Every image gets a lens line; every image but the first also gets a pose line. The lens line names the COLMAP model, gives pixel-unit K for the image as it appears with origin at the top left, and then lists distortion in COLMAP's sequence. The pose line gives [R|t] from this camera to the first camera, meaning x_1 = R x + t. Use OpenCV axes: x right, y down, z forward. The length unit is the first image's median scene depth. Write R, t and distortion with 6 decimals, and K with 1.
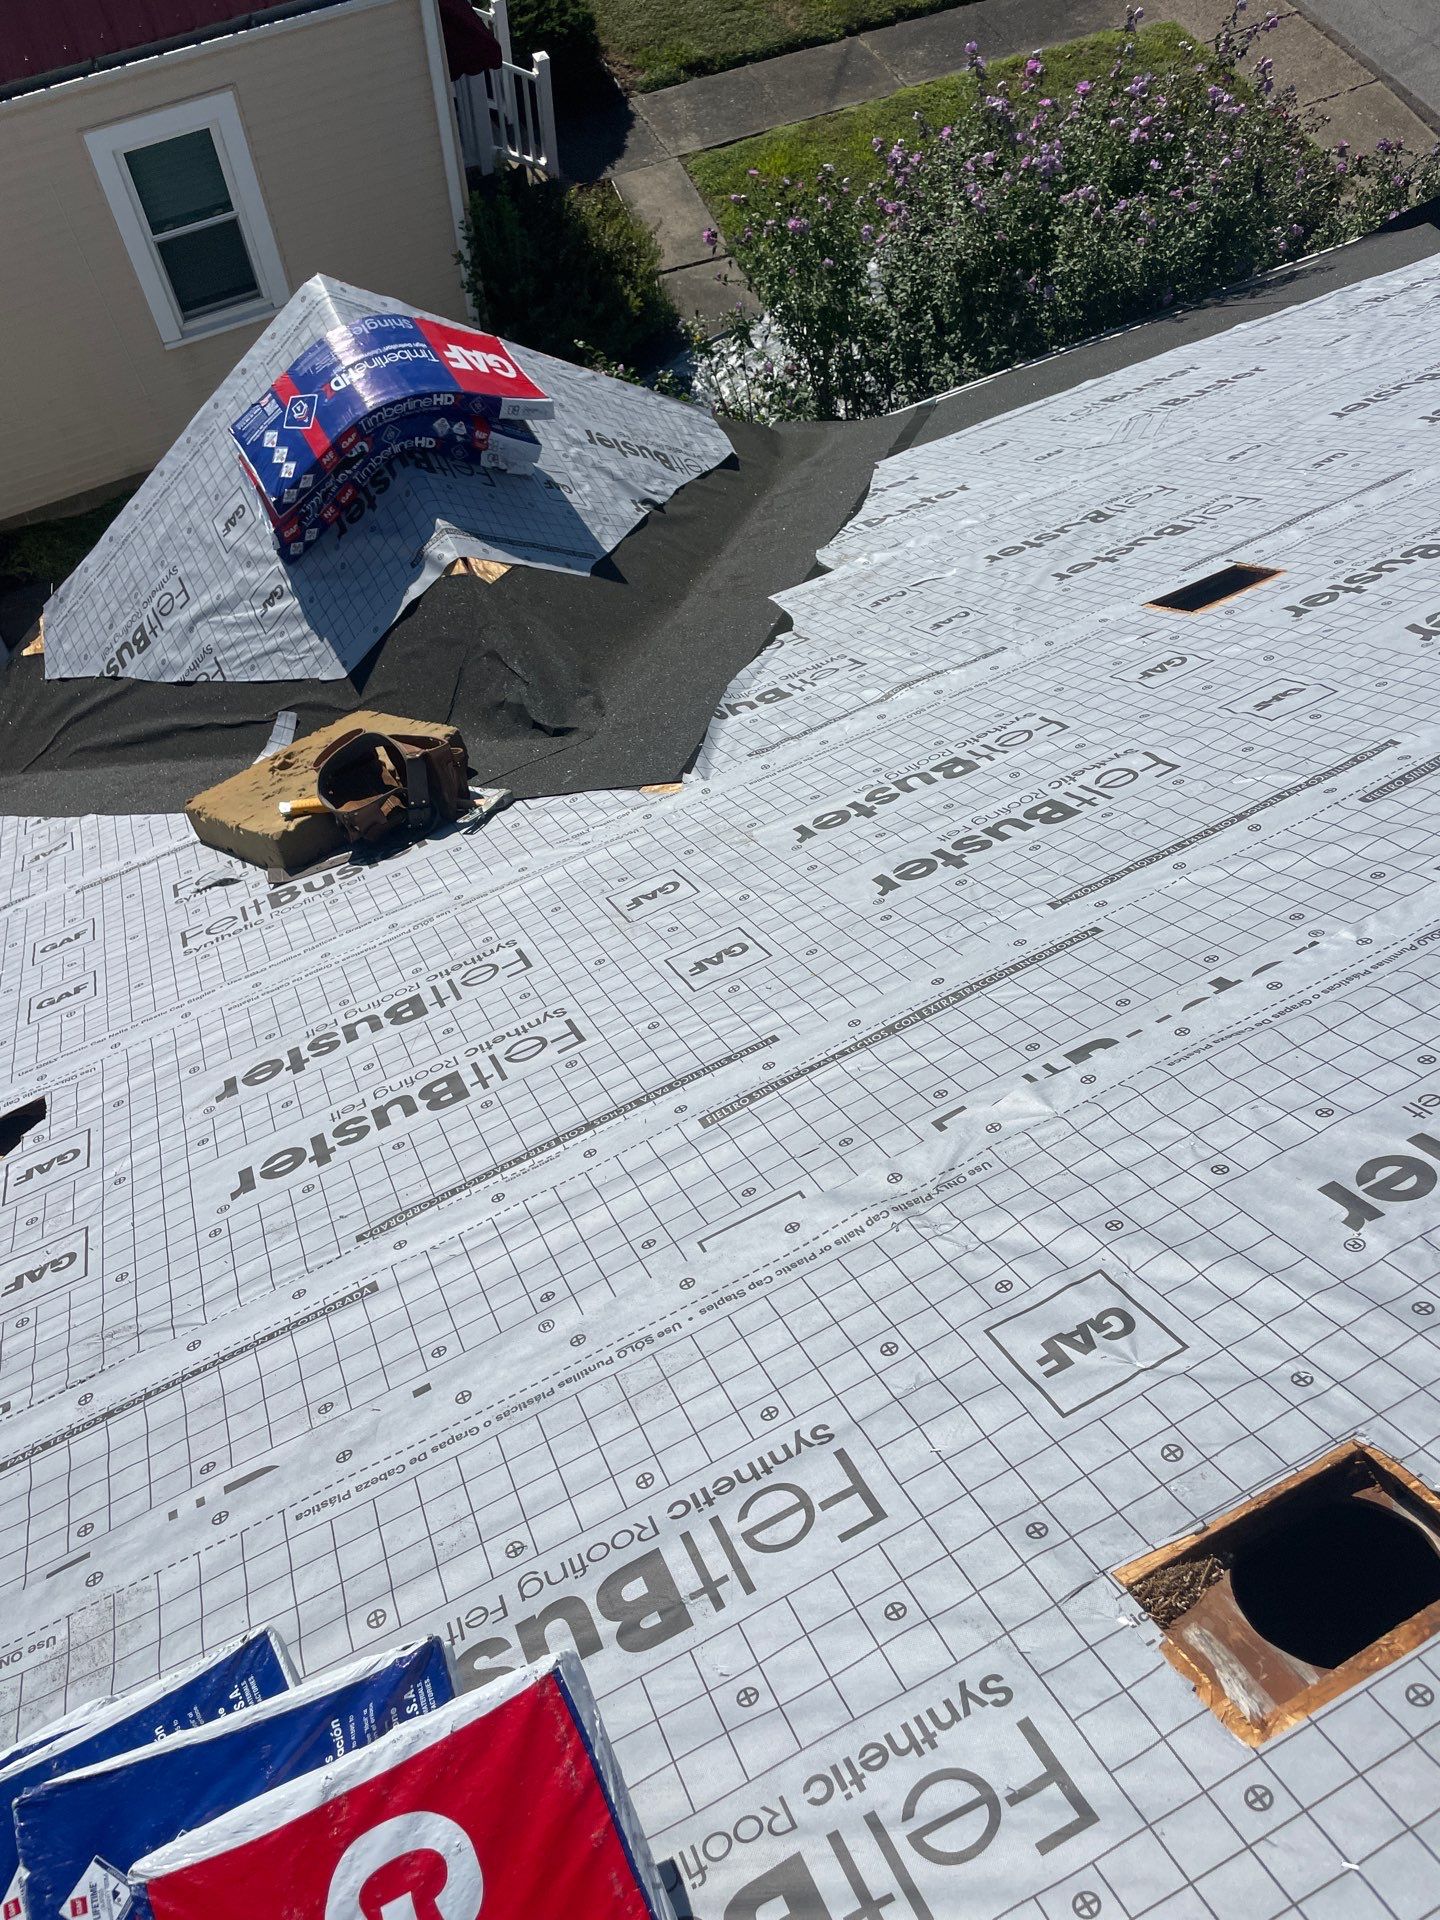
lens RADIAL K [[1142.7, 0, 720.0], [0, 1142.7, 960.0], [0, 0, 1]] dist [0.062420, 0.000131]
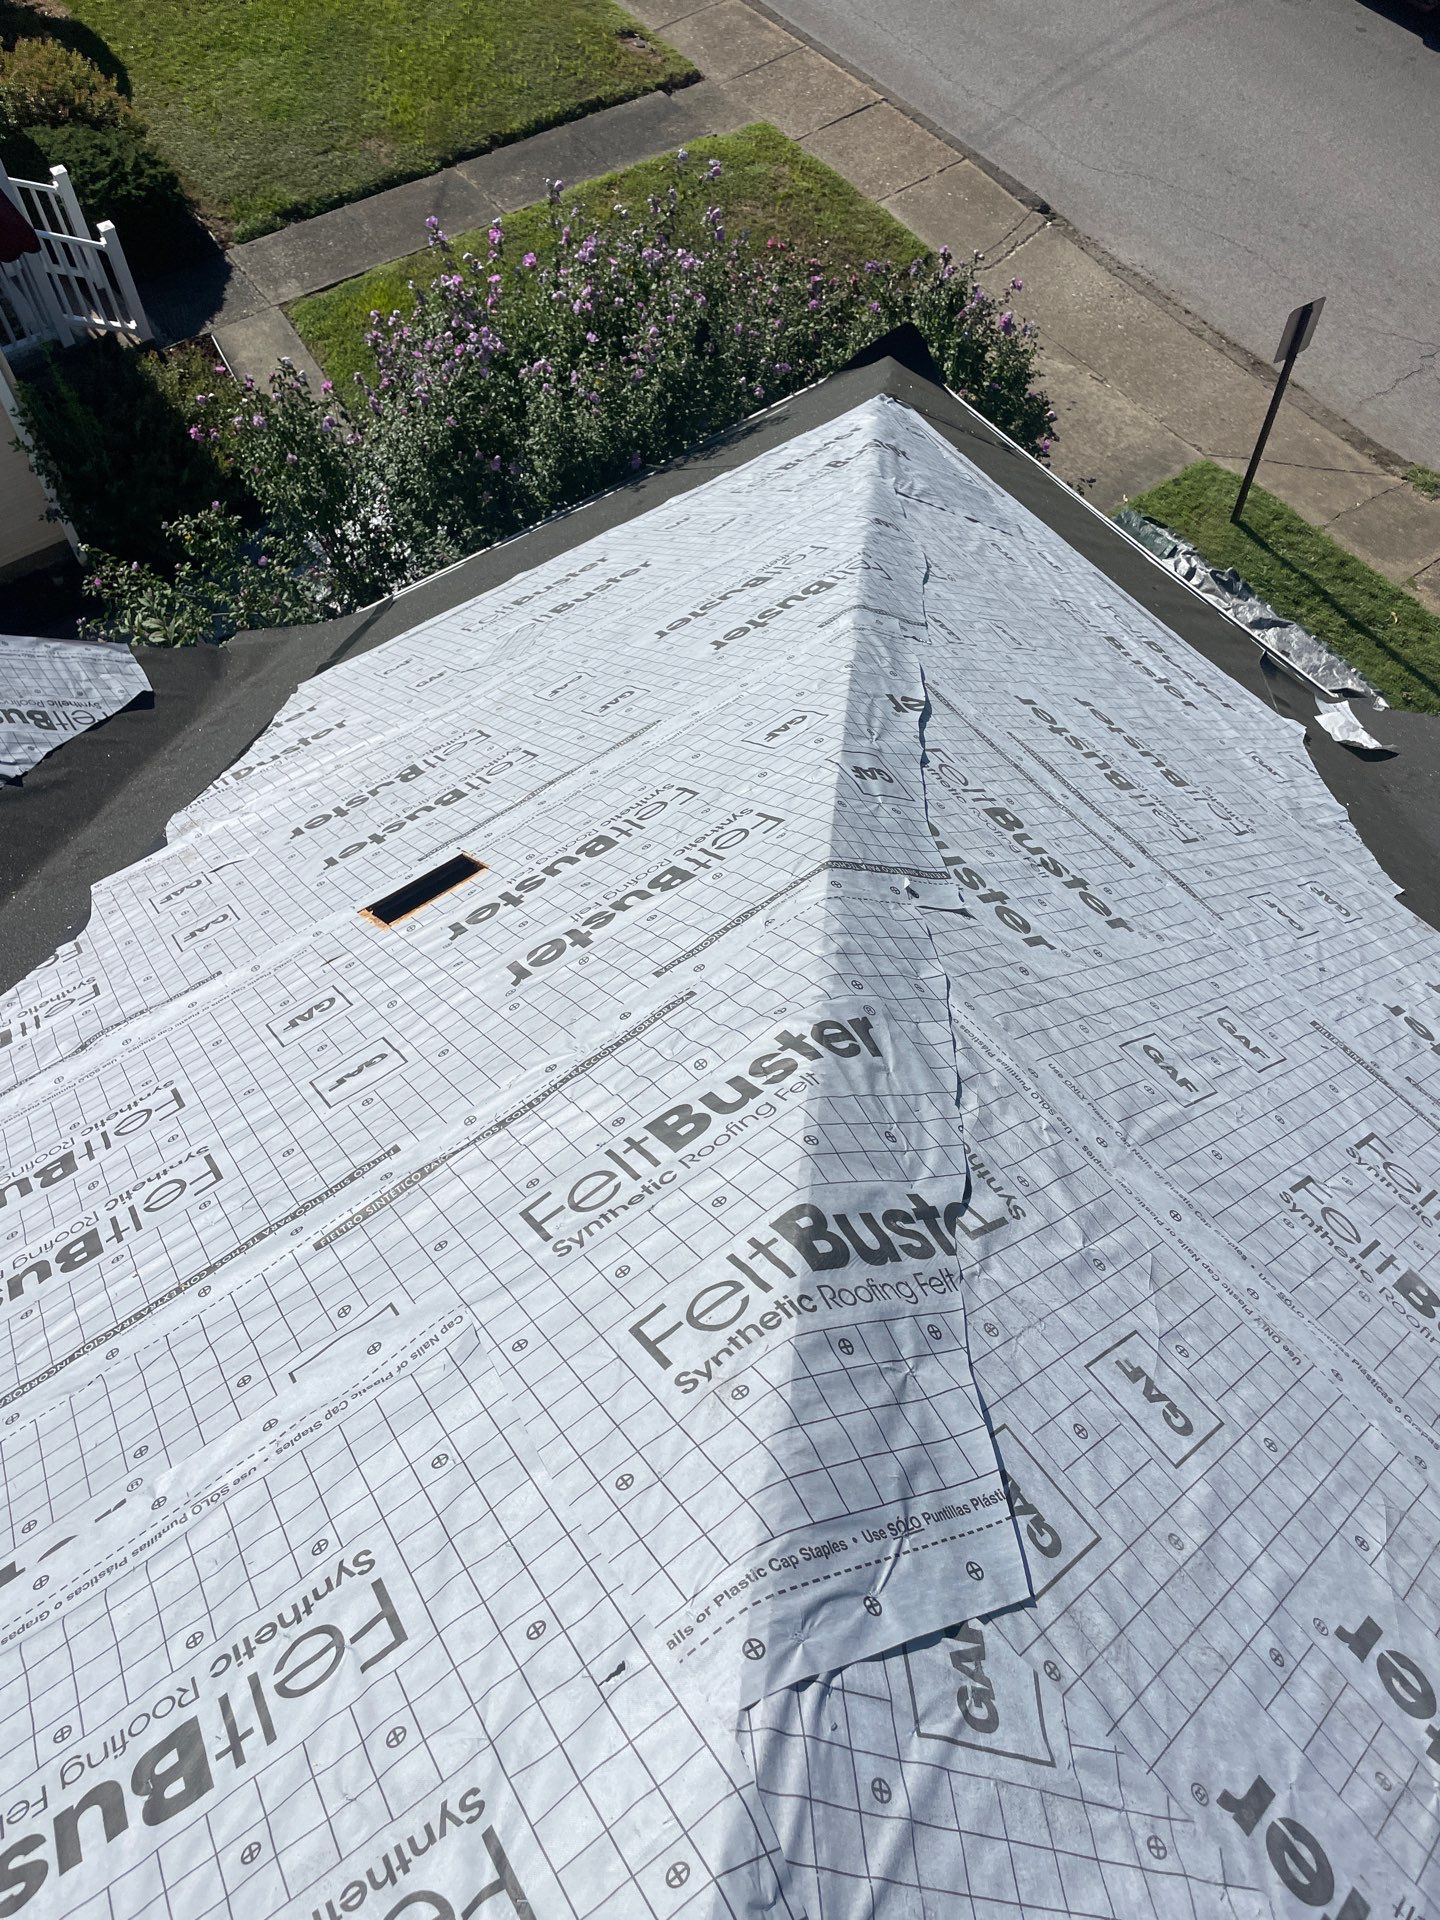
lens RADIAL K [[887.9, 0, 720.0], [0, 887.9, 960.0], [0, 0, 1]] dist [0.110349, -0.041092]
pose [[0.990403, -0.129240, 0.048973, 0.308215], [0.124393, 0.987991, 0.091650, -0.142325], [-0.060230, -0.084679, 0.994586, 0.077046]]
